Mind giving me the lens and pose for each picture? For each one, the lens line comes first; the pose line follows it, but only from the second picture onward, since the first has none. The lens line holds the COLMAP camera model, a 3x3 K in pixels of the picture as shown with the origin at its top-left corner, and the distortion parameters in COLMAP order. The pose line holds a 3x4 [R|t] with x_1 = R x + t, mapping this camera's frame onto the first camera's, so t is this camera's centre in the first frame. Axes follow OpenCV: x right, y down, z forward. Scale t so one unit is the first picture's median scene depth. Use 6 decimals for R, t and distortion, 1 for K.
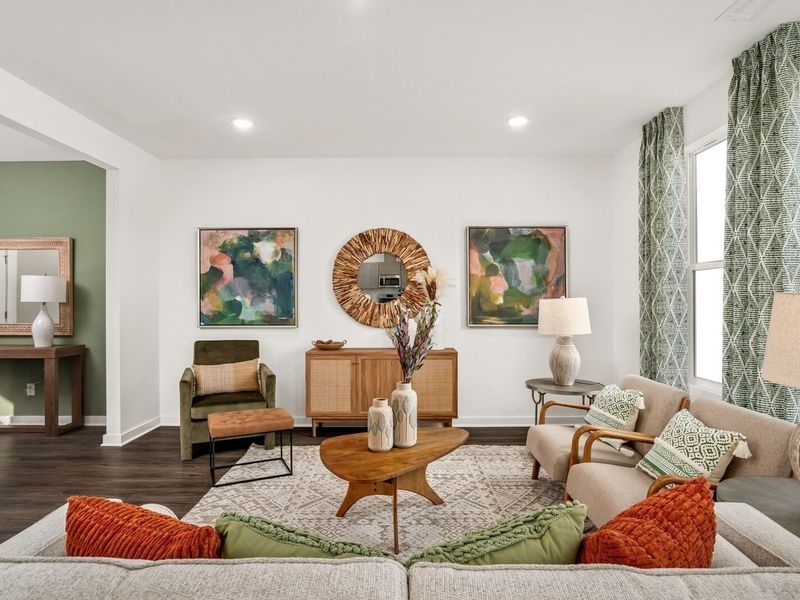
lens RADIAL K [[423.9, 0, 400.0], [0, 423.9, 300.0], [0, 0, 1]] dist [-0.004596, -0.000728]
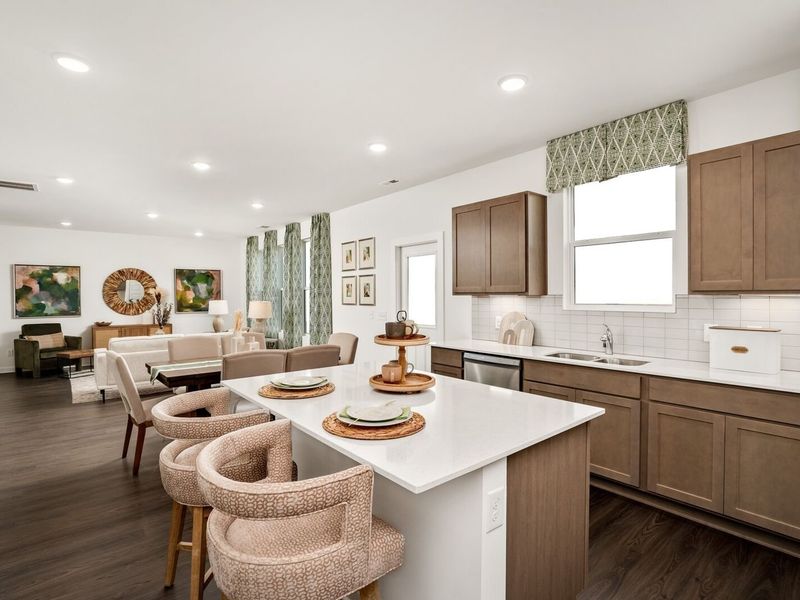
lens RADIAL K [[423.9, 0, 400.0], [0, 423.9, 300.0], [0, 0, 1]] dist [-0.004596, -0.000728]
pose [[0.761289, -0.010870, 0.648321, -0.390906], [0.002031, 0.999895, 0.014379, -0.037635], [-0.648409, -0.009630, 0.761231, -1.485651]]
